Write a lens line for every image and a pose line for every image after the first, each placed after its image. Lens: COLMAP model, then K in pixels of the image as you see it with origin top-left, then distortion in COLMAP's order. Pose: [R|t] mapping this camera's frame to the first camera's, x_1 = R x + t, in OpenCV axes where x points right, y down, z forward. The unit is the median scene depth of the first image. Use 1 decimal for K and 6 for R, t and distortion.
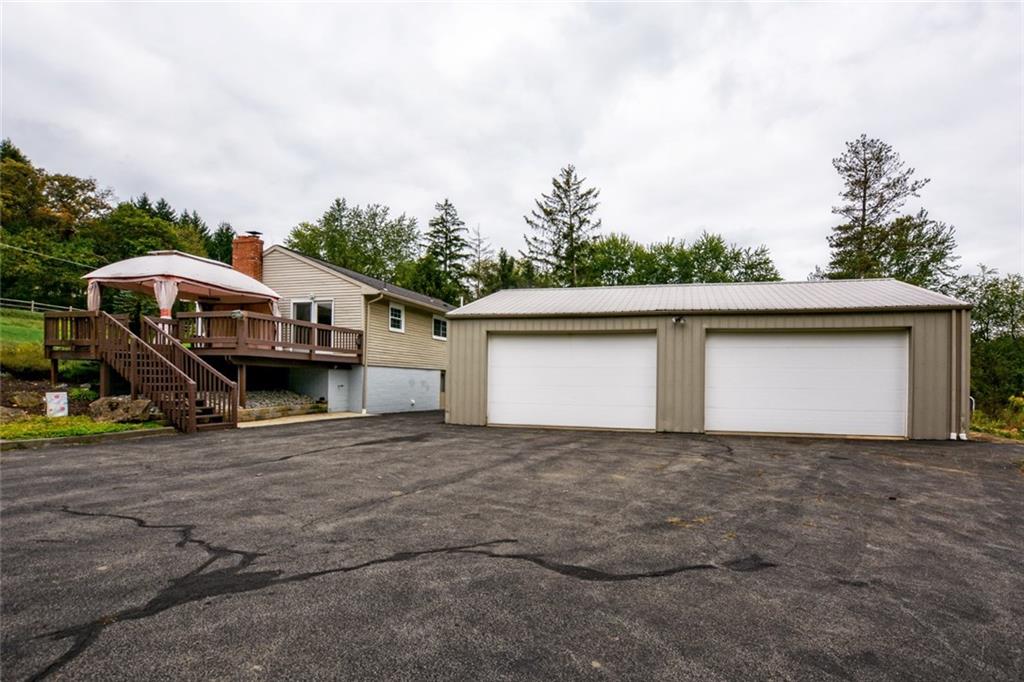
lens RADIAL K [[500.0, 0, 514.0], [0, 500.0, 370.5], [0, 0, 1]] dist [-0.002422, -0.000125]
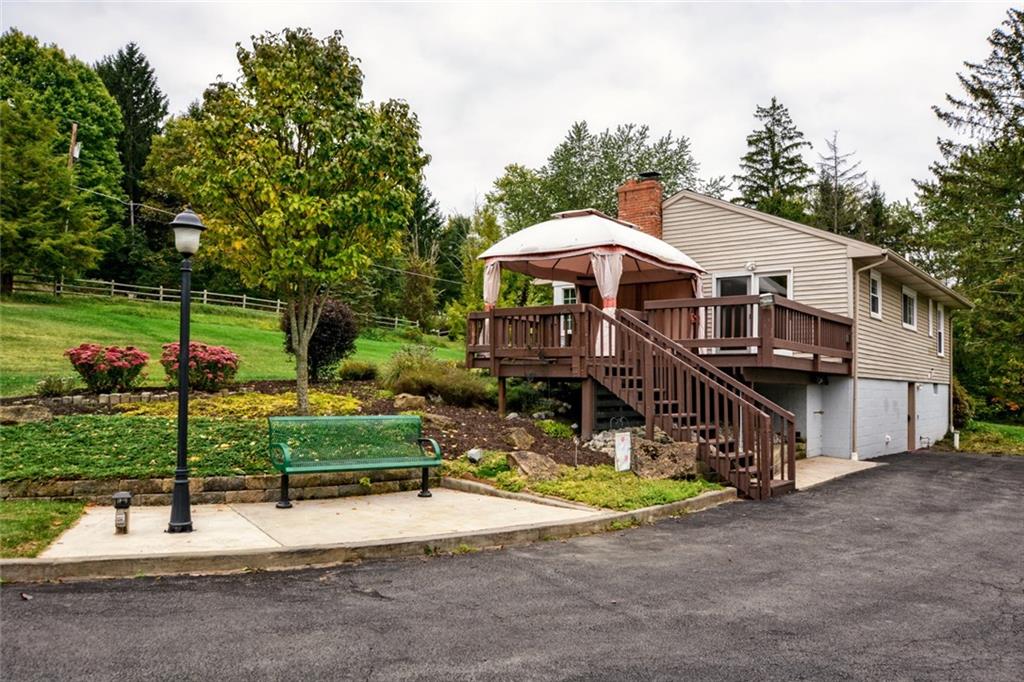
lens RADIAL K [[778.0, 0, 512.0], [0, 778.0, 341.0], [0, 0, 1]] dist [-0.000325, 0.060358]
pose [[0.931446, -0.025447, -0.362989, -0.107483], [0.009568, 0.998920, -0.045477, -0.004721], [0.363754, 0.038887, 0.930683, 0.000869]]
